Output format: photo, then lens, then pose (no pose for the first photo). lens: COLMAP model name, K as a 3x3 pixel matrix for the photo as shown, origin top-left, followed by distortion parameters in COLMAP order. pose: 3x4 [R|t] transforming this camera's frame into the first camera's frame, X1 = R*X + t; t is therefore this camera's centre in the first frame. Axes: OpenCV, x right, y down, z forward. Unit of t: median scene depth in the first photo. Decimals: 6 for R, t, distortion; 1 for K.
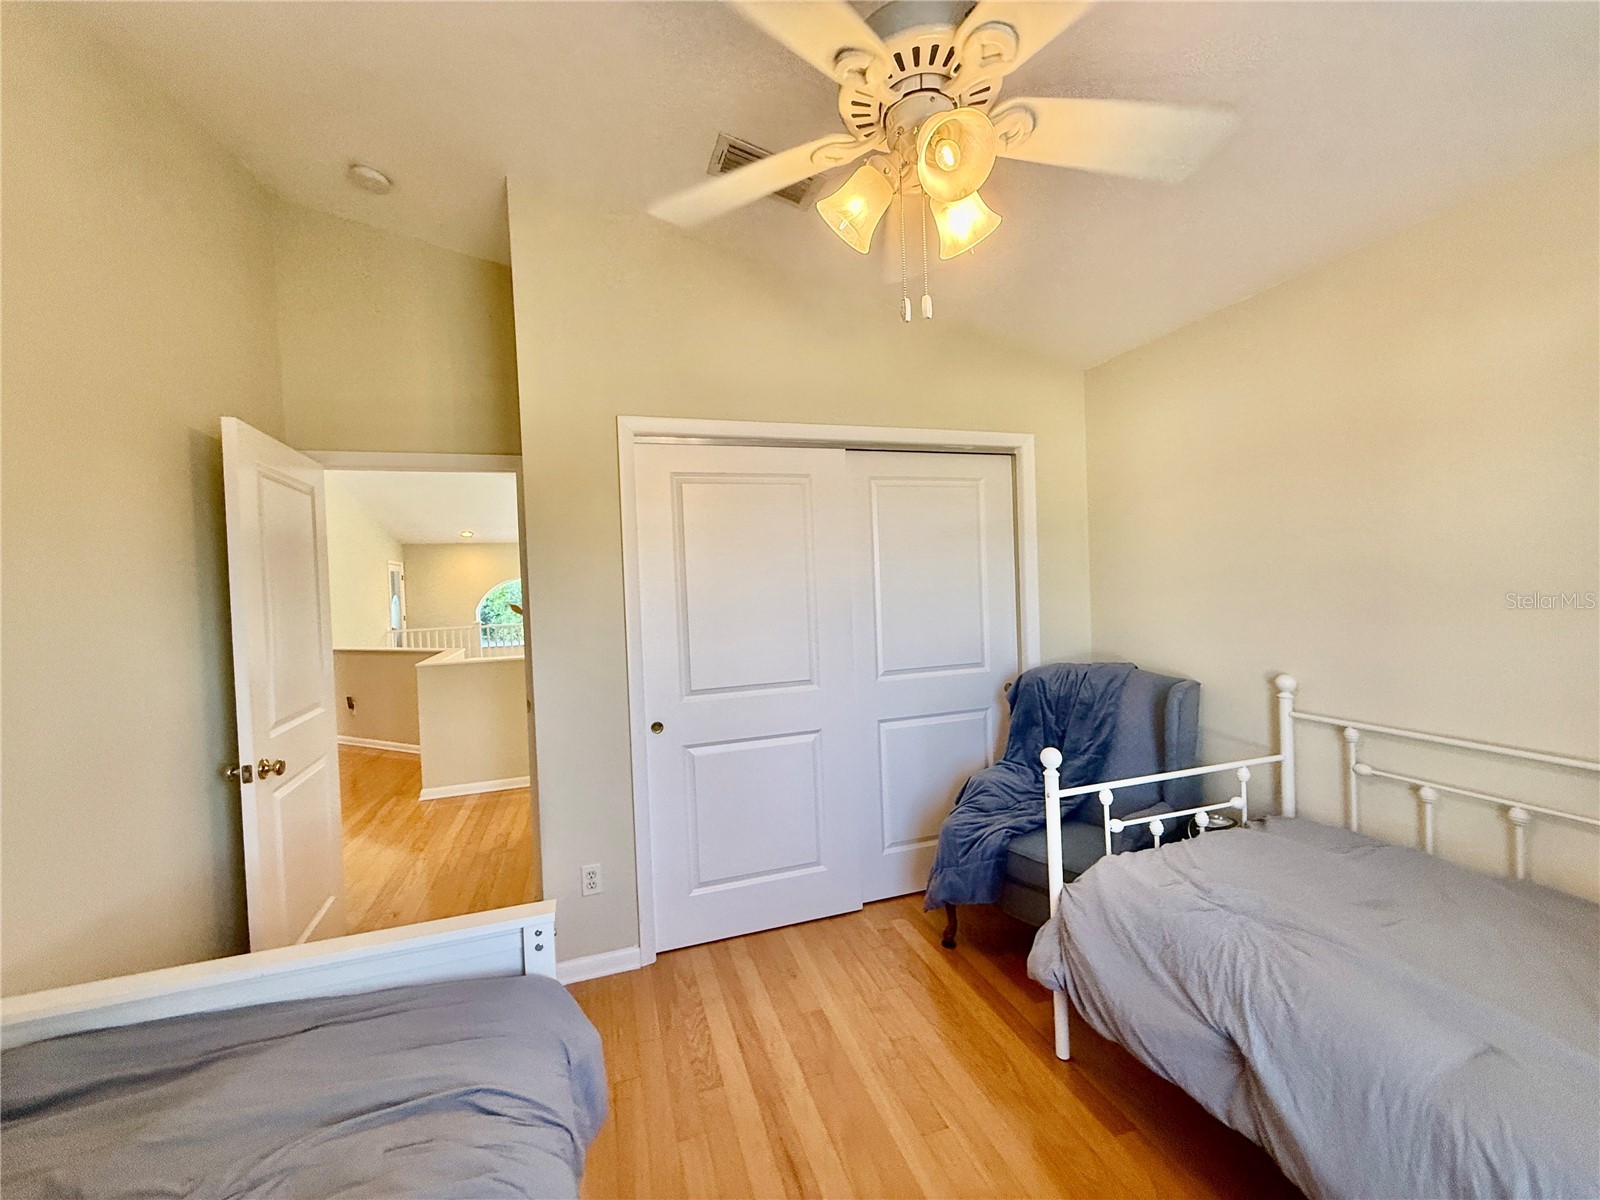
lens RADIAL K [[641.4, 0, 795.6], [0, 641.4, 596.4], [0, 0, 1]] dist [-0.002997, -0.000322]
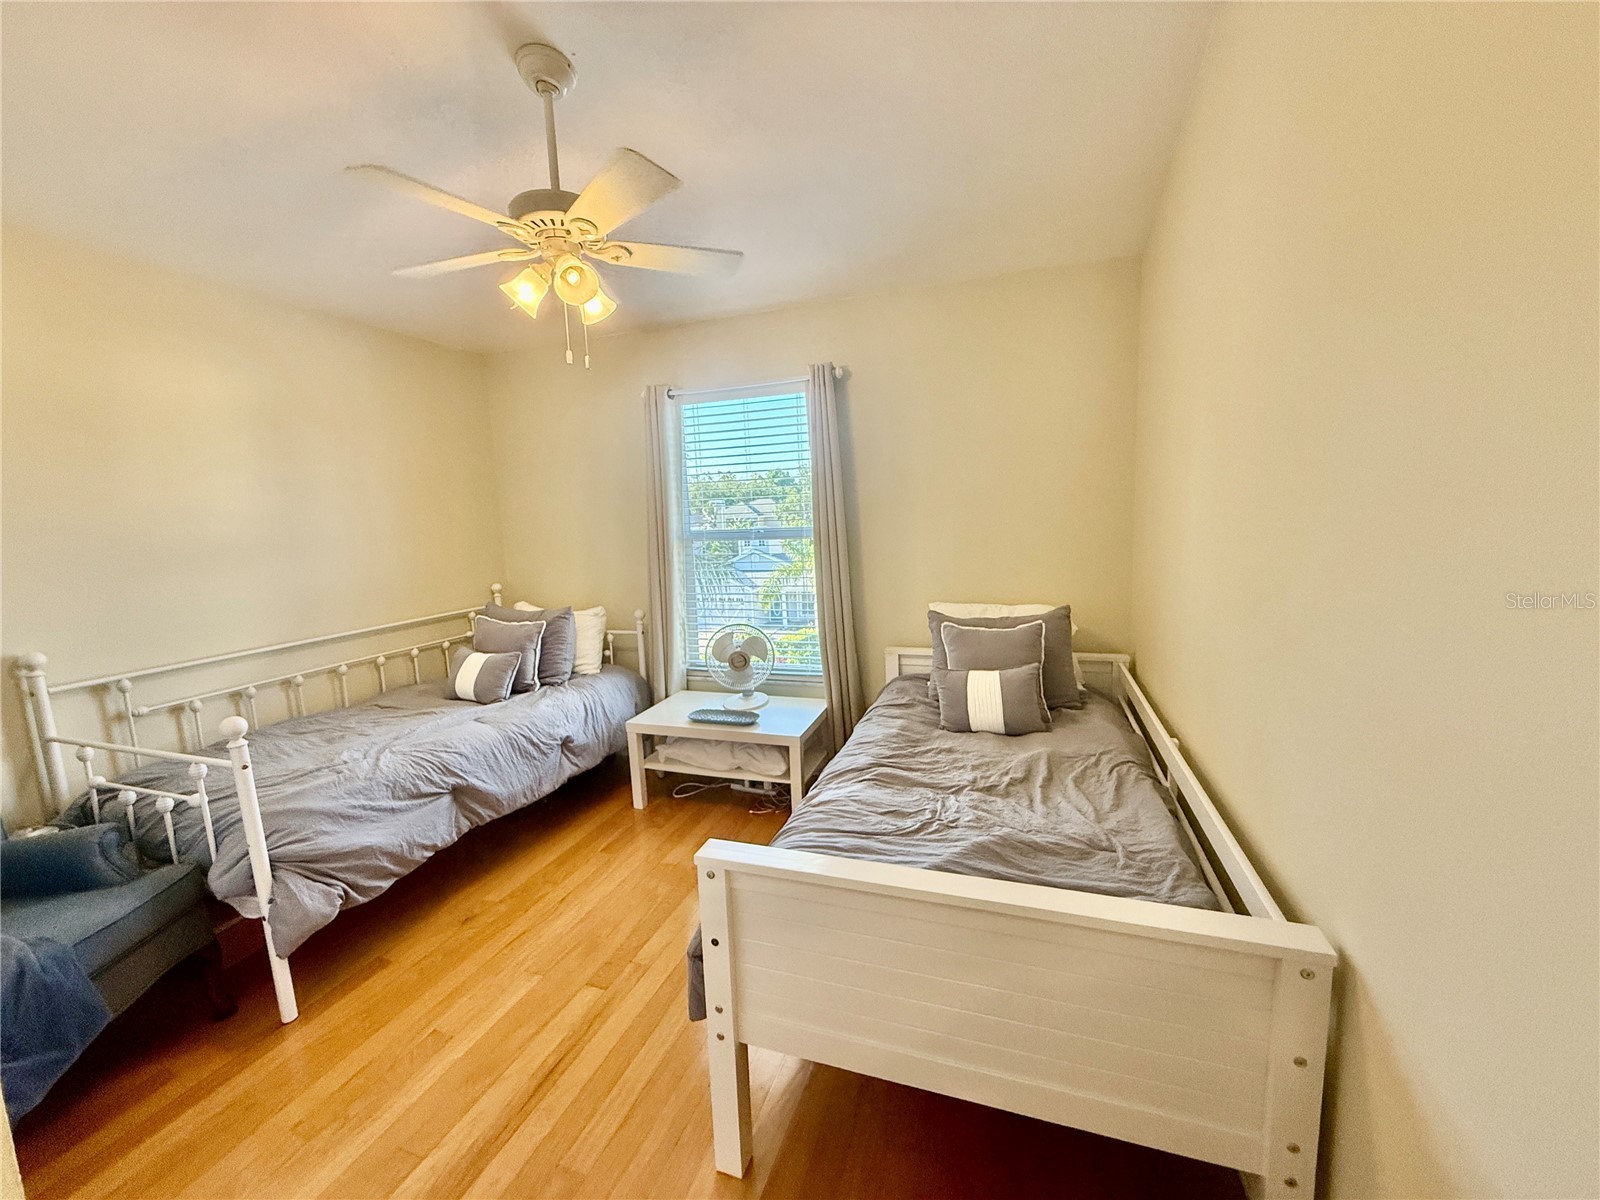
lens RADIAL K [[641.4, 0, 800.8], [0, 641.4, 602.9], [0, 0, 1]] dist [-0.002997, -0.000322]
pose [[-0.797973, -0.010587, 0.602600, -0.914566], [0.079314, 0.989305, 0.122409, 0.036190], [-0.597451, 0.145474, -0.788600, 1.404802]]
